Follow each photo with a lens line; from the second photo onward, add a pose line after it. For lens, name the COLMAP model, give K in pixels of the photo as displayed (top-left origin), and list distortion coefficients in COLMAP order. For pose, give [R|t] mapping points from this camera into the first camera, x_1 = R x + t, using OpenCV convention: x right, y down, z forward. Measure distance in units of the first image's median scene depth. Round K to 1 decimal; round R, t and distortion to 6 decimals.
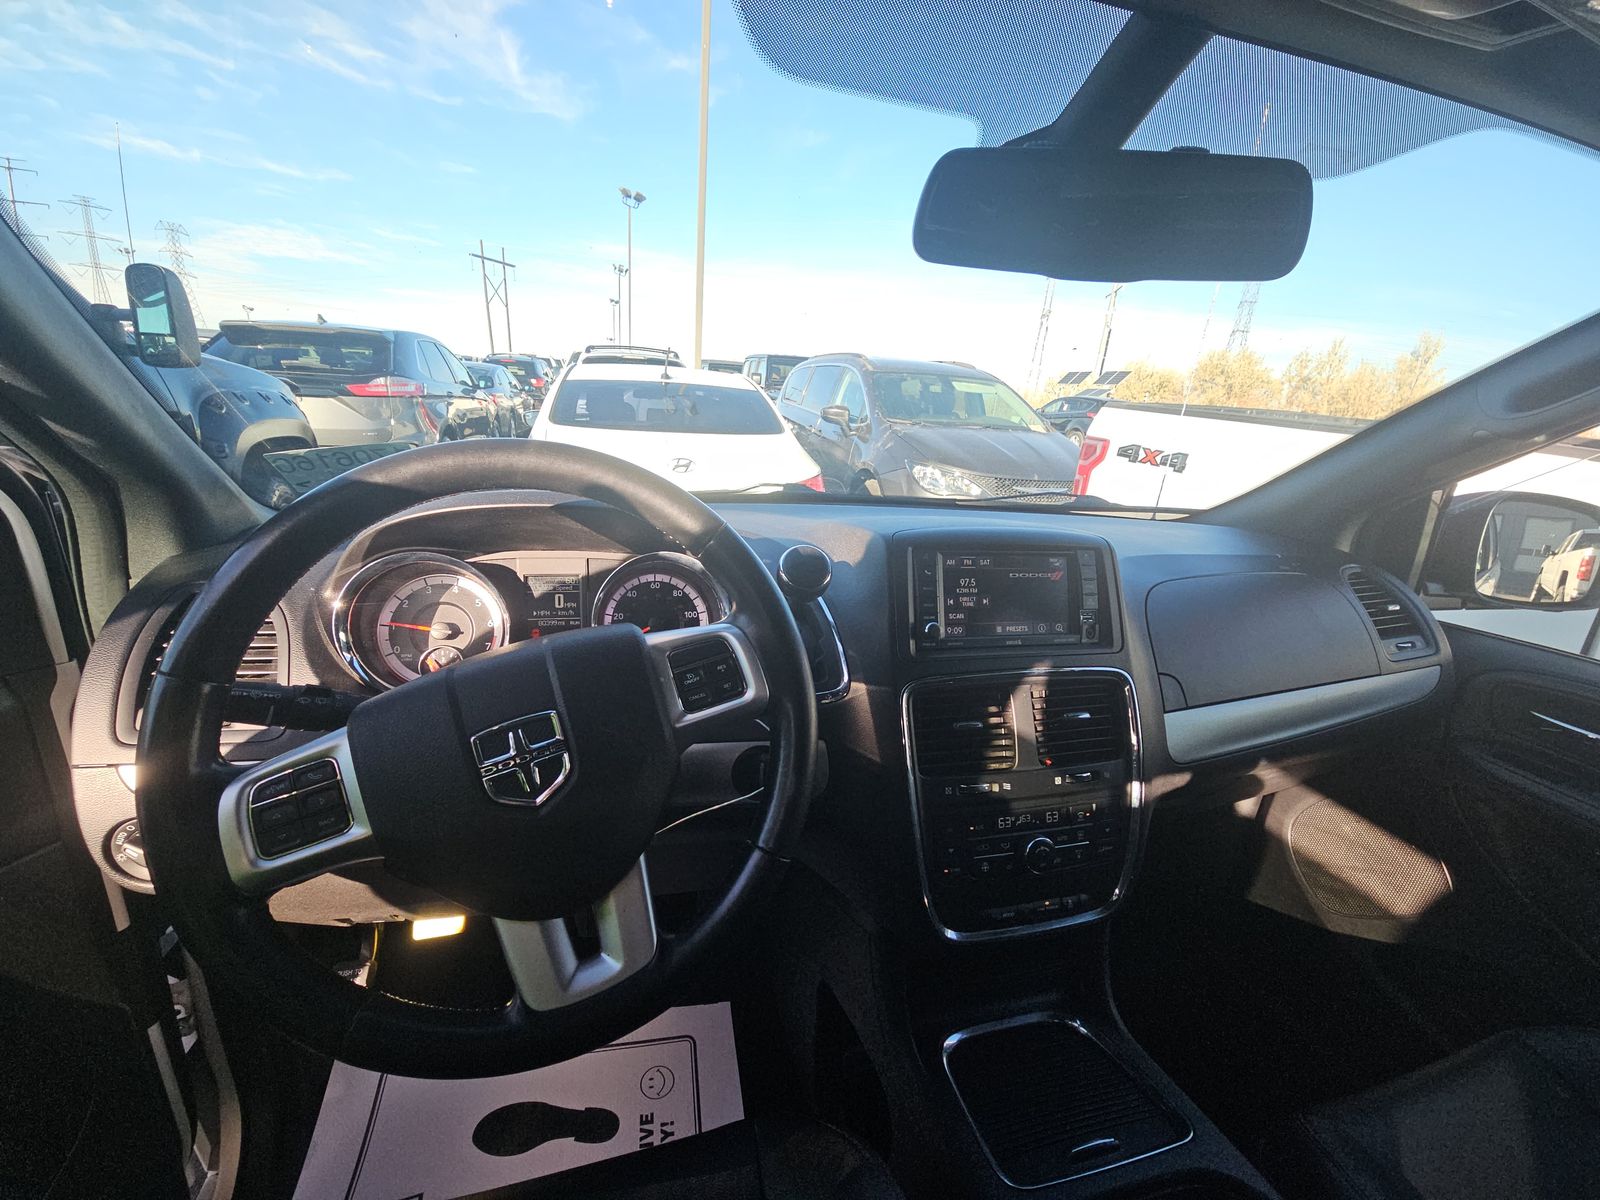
lens RADIAL K [[653.3, 0, 800.0], [0, 653.3, 600.0], [0, 0, 1]] dist [-0.000486, -0.000084]
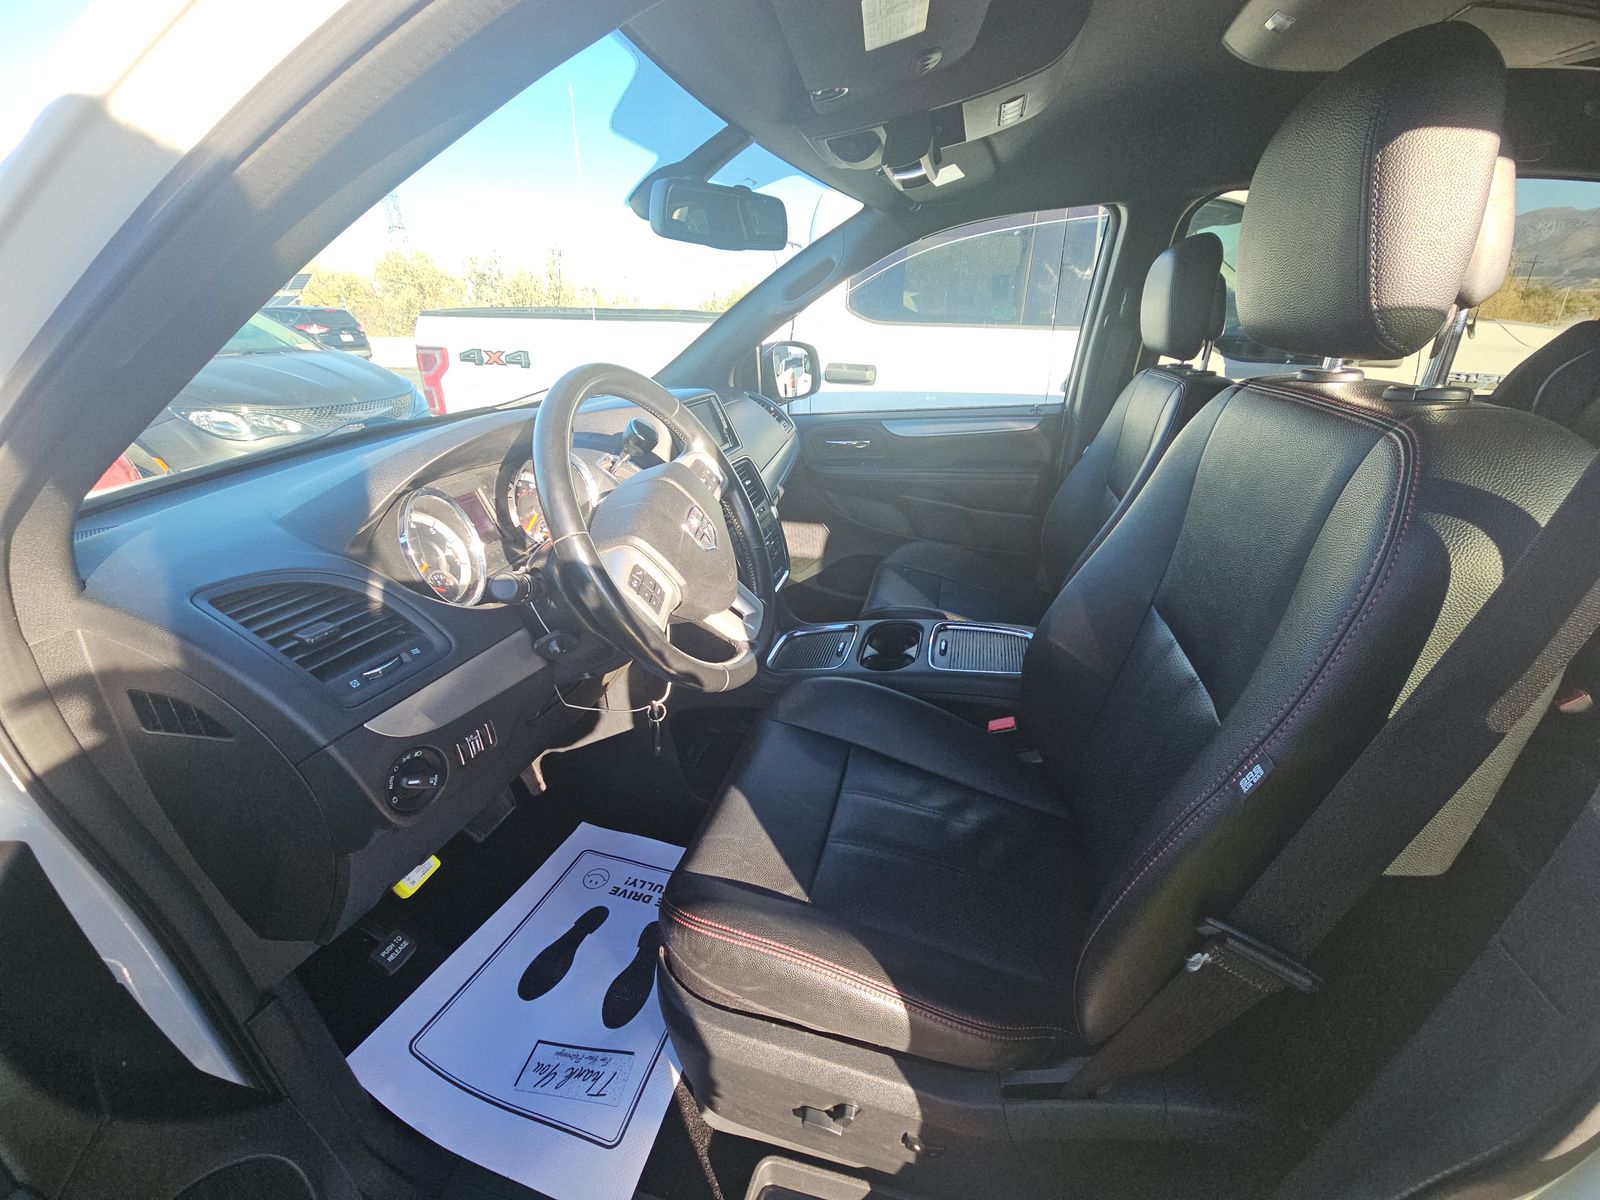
lens RADIAL K [[645.4, 0, 800.0], [0, 645.4, 600.0], [0, 0, 1]] dist [-0.018817, -0.000019]
pose [[0.487372, -0.414870, 0.768343, -0.248157], [0.301940, 0.905713, 0.297517, -0.008695], [-0.819329, 0.086992, 0.566685, -0.036046]]
